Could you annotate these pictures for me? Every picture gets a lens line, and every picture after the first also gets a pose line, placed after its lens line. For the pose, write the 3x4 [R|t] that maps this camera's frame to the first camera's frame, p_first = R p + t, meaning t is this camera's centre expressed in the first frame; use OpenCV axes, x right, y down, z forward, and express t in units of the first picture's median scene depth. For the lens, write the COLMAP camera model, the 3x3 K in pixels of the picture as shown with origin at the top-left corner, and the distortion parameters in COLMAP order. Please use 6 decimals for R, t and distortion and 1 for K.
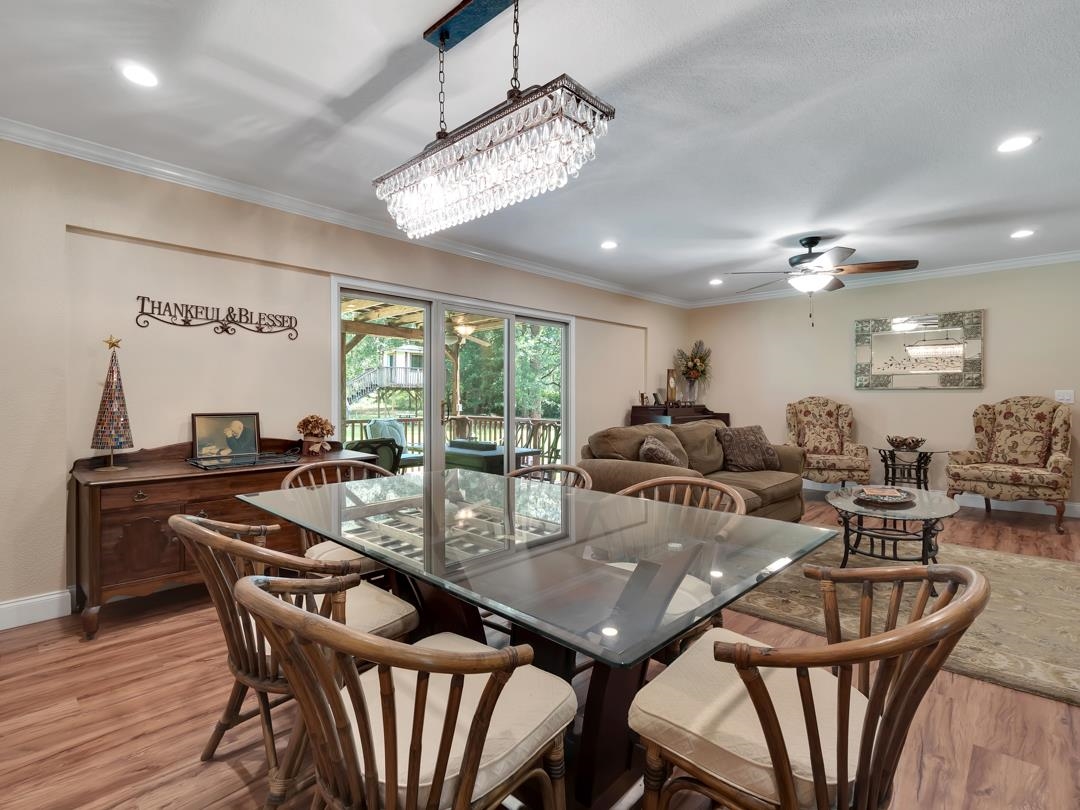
lens RADIAL K [[528.4, 0, 538.8], [0, 528.4, 399.7], [0, 0, 1]] dist [0.008819, -0.007350]
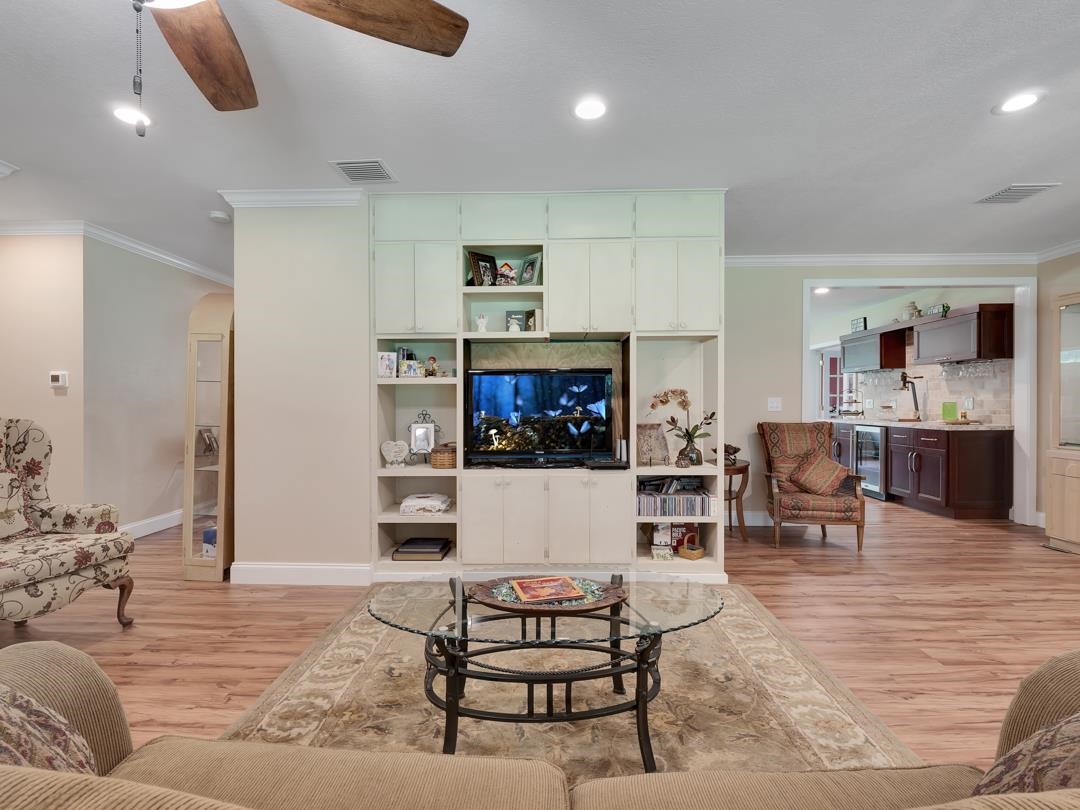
lens RADIAL K [[528.4, 0, 540.3], [0, 528.4, 405.7], [0, 0, 1]] dist [0.008819, -0.007350]
pose [[-0.668722, -0.002055, 0.743510, 0.179725], [0.007049, 0.999934, 0.009104, -0.006577], [-0.743479, 0.011330, -0.668663, 0.923378]]
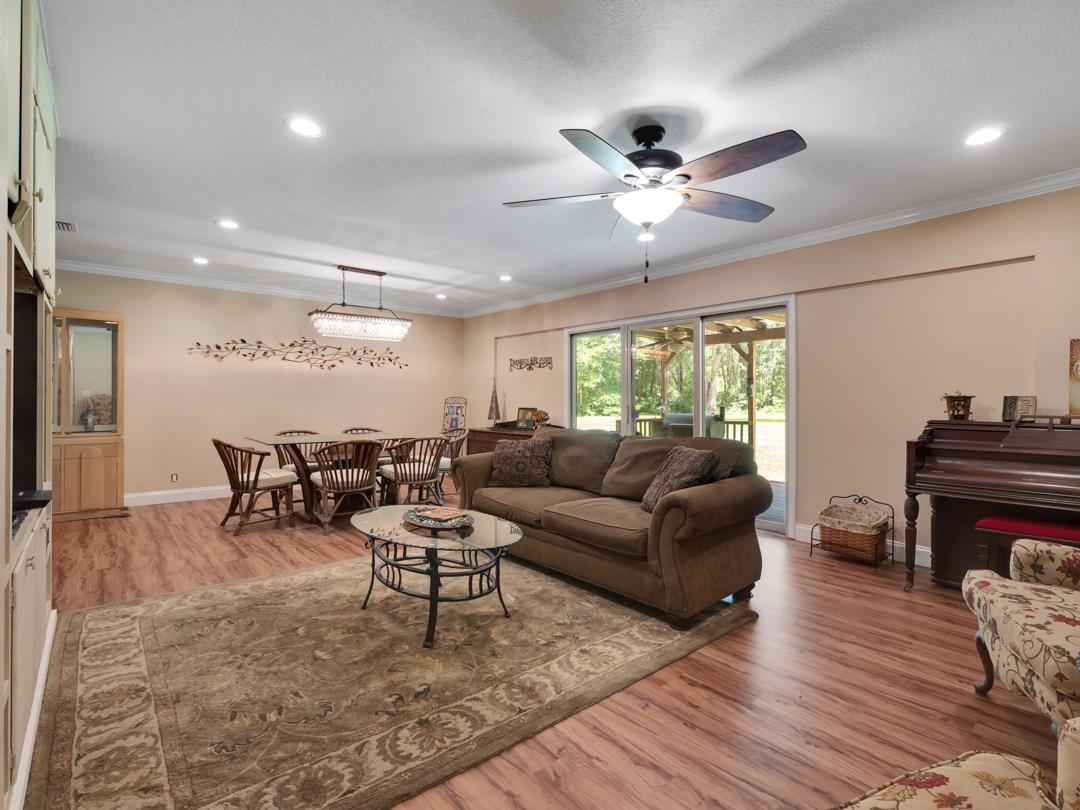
lens RADIAL K [[528.4, 0, 526.2], [0, 528.4, 402.1], [0, 0, 1]] dist [0.008819, -0.007350]
pose [[-0.136035, 0.001998, -0.990702, 0.994590], [-0.011744, 0.999924, 0.003629, -0.004799], [0.990634, 0.012128, -0.136002, 0.852428]]
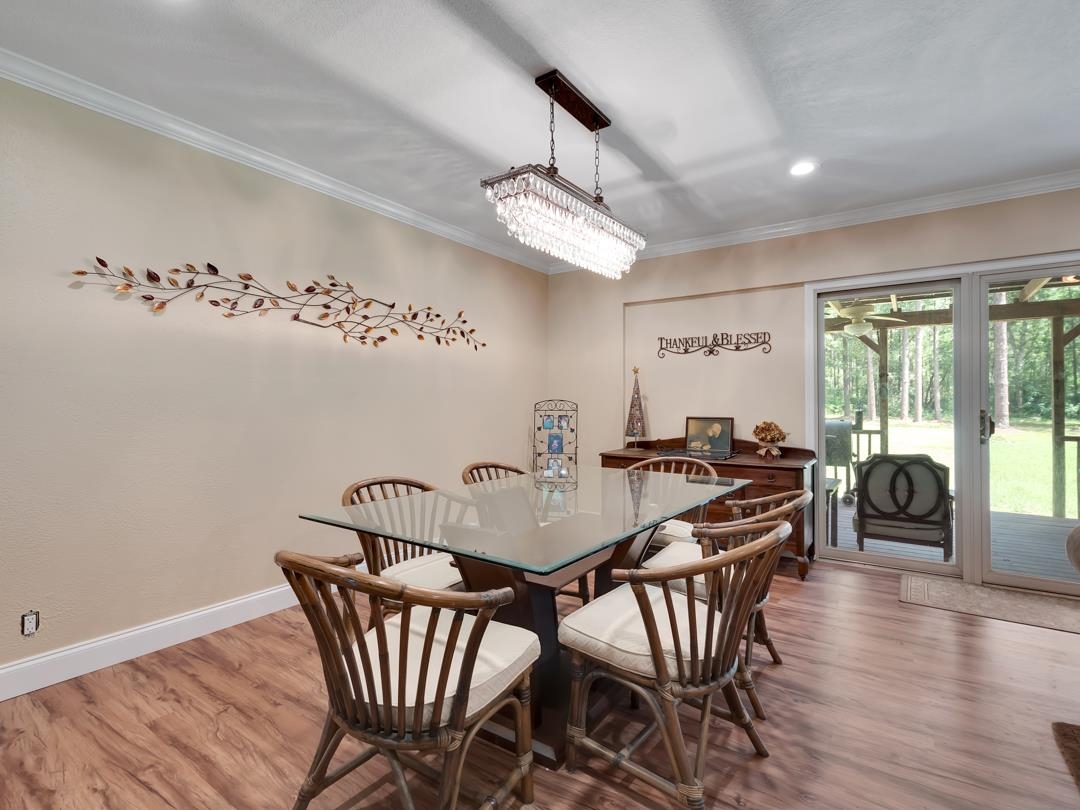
lens RADIAL K [[528.4, 0, 526.8], [0, 528.4, 398.9], [0, 0, 1]] dist [0.008819, -0.007350]
pose [[0.135706, -0.009506, -0.990703, 0.411131], [-0.004349, 0.999939, -0.010191, -0.002885], [0.990740, 0.005691, 0.135657, 0.258320]]
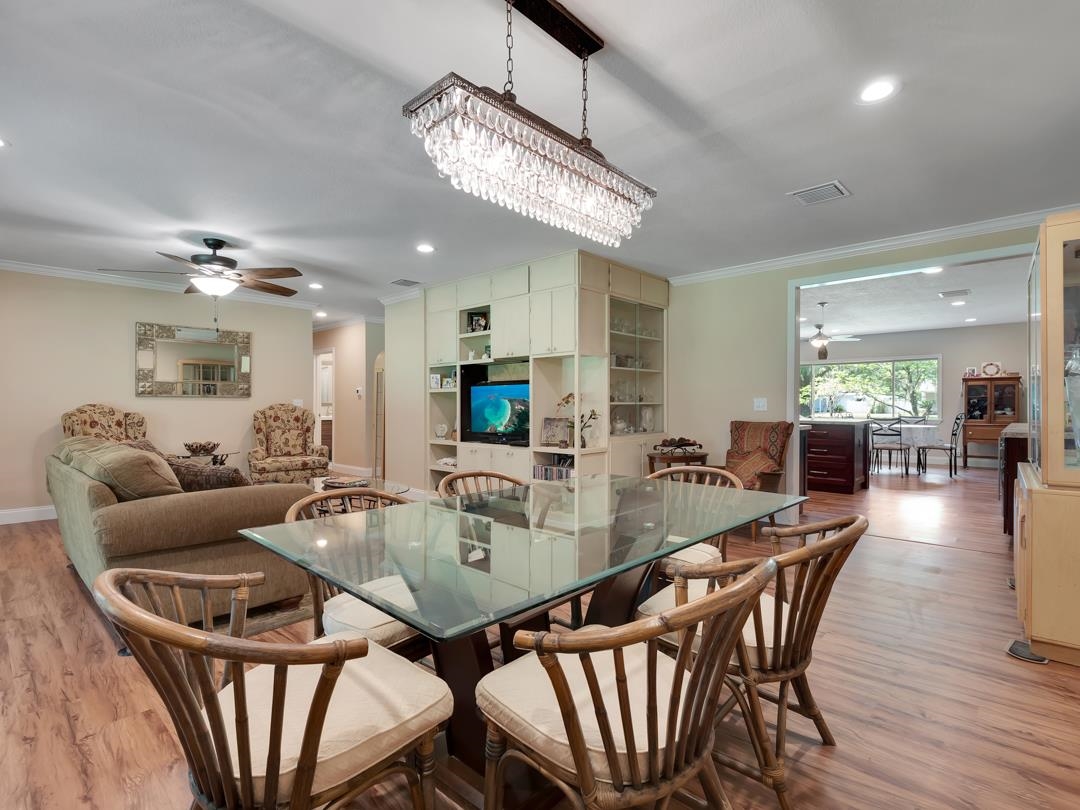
lens RADIAL K [[528.4, 0, 535.9], [0, 528.4, 403.1], [0, 0, 1]] dist [0.008819, -0.007350]
pose [[-0.001956, 0.001070, 0.999998, -0.407600], [0.008186, 0.999966, -0.001054, -0.001579], [-0.999965, 0.008183, -0.001965, 0.376652]]
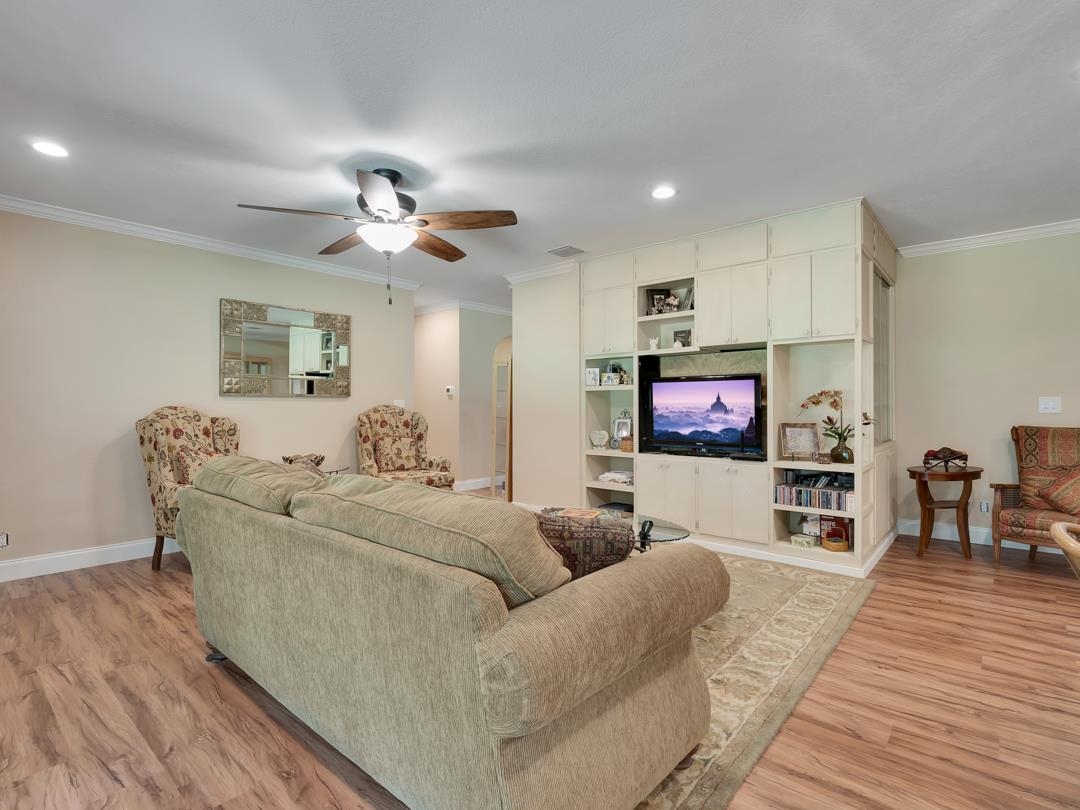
lens RADIAL K [[528.4, 0, 539.8], [0, 528.4, 402.5], [0, 0, 1]] dist [0.008819, -0.007350]
pose [[-0.043404, 0.003728, 0.999051, -0.154984], [0.009812, 0.999946, -0.003305, -0.005167], [-0.999009, 0.009660, -0.043438, 0.751930]]
